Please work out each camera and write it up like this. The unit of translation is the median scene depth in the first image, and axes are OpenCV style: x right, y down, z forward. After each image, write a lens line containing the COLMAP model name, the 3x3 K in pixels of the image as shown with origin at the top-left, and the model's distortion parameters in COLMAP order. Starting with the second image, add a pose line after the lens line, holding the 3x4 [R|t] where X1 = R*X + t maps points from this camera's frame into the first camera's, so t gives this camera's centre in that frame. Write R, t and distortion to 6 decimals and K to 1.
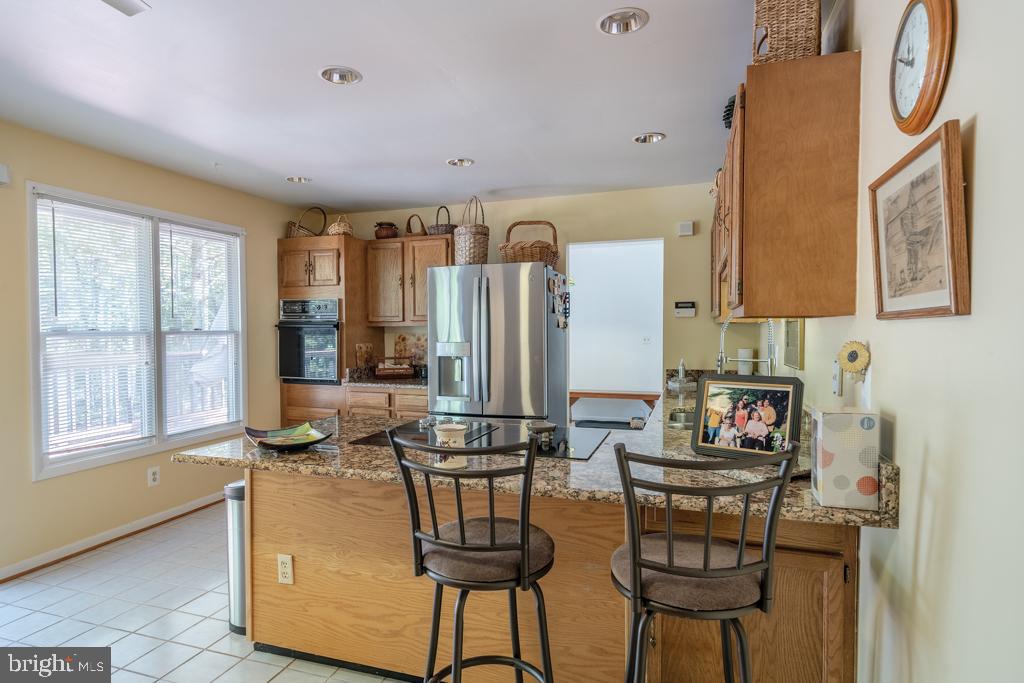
lens RADIAL K [[553.3, 0, 507.3], [0, 553.3, 342.9], [0, 0, 1]] dist [-0.000658, 0.001987]
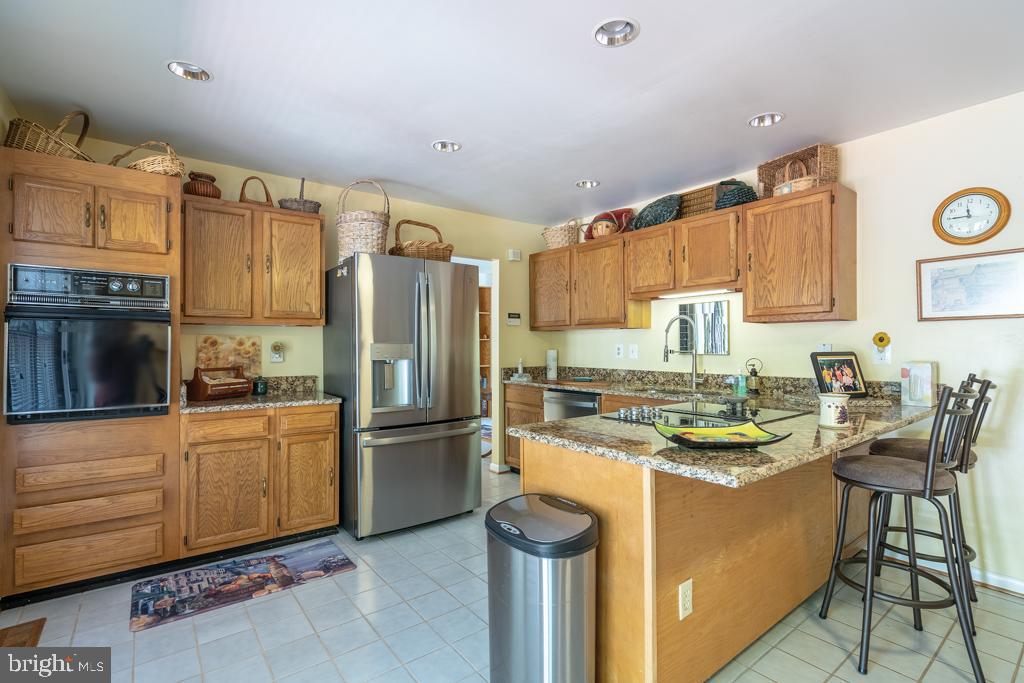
lens RADIAL K [[476.1, 0, 509.2], [0, 476.1, 343.7], [0, 0, 1]] dist [-0.002000, 0.000457]
pose [[0.556156, 0.006081, 0.831055, -0.822832], [0.020445, 0.999570, -0.020996, 0.024452], [-0.830826, 0.028668, 0.555793, 0.582343]]
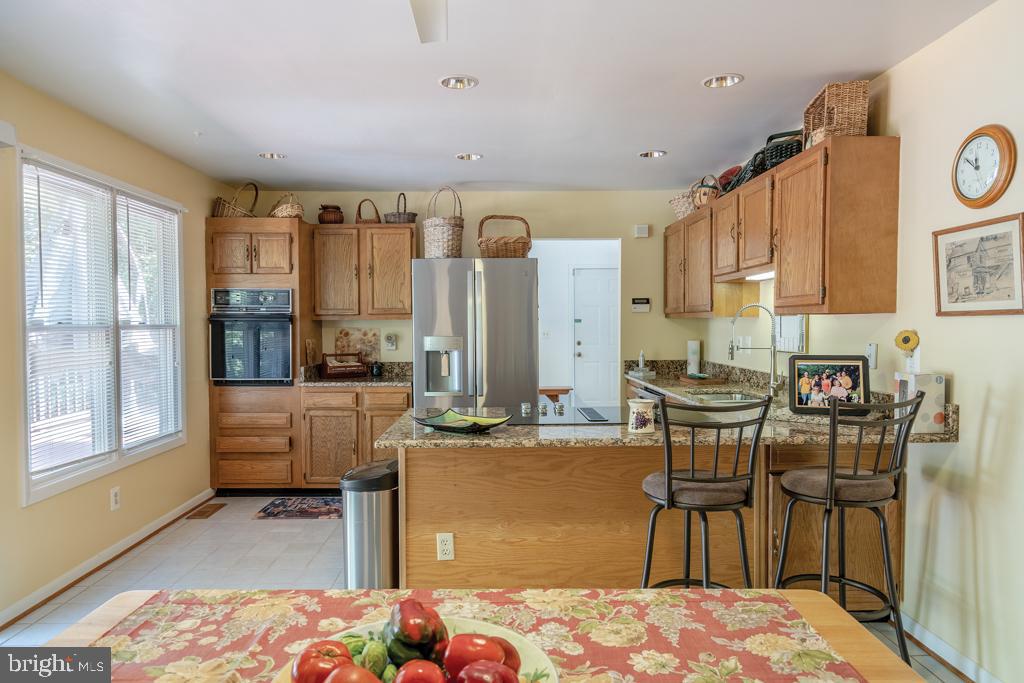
lens RADIAL K [[646.9, 0, 507.3], [0, 646.9, 343.1], [0, 0, 1]] dist [0.006682, -0.000008]
pose [[0.940748, -0.010138, 0.338954, -0.508262], [0.008637, 0.999945, 0.005936, 0.006256], [-0.338995, -0.002657, 0.940784, -0.155886]]
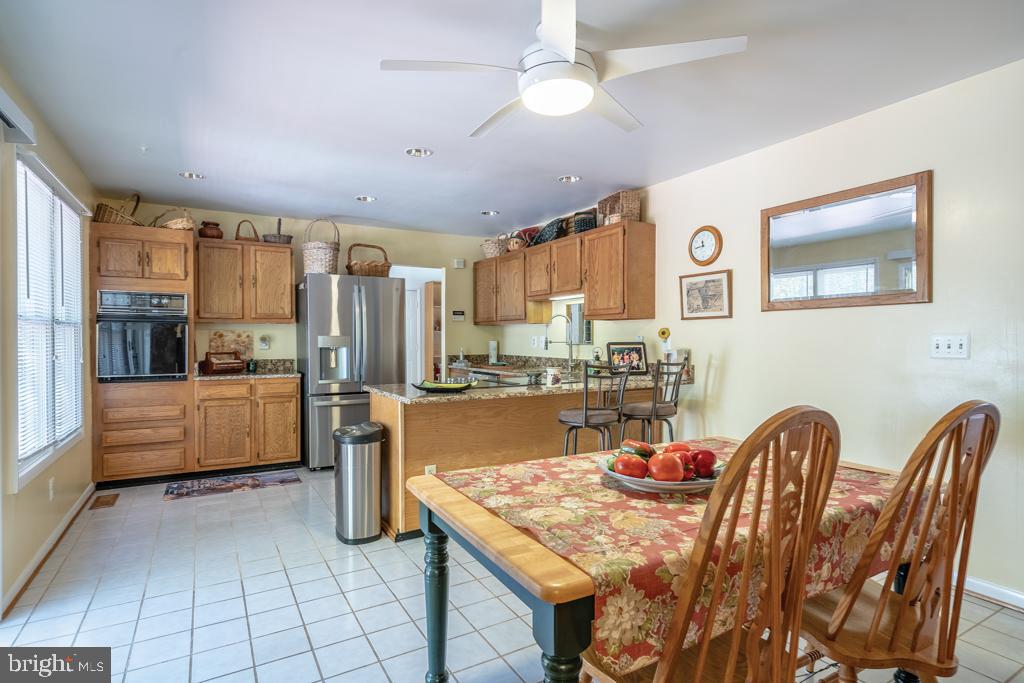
lens RADIAL K [[525.1, 0, 508.6], [0, 525.1, 343.7], [0, 0, 1]] dist [0.001697, -0.000181]
pose [[0.660017, -0.006354, 0.751224, -0.969743], [0.017893, 0.999814, -0.007264, 0.042310], [-0.751038, 0.018236, 0.660007, -0.095296]]
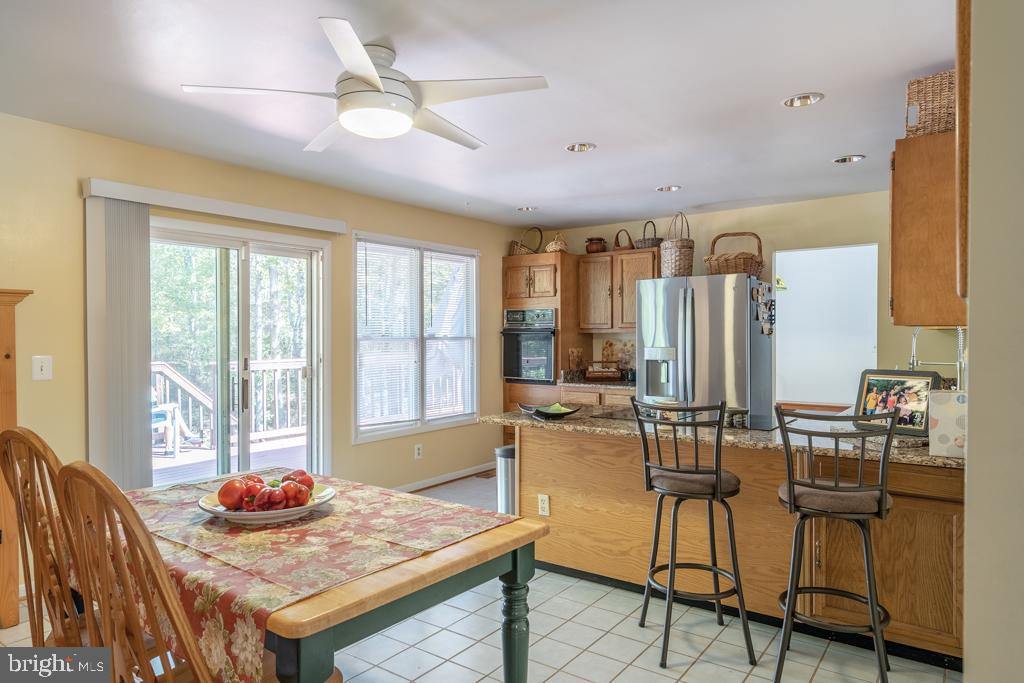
lens RADIAL K [[646.9, 0, 506.6], [0, 646.9, 341.7], [0, 0, 1]] dist [0.006682, -0.000008]
pose [[0.951517, 0.003336, -0.307580, 0.011242], [-0.008012, 0.999871, -0.013942, 0.011017], [0.307493, 0.015730, 0.951420, -0.437572]]
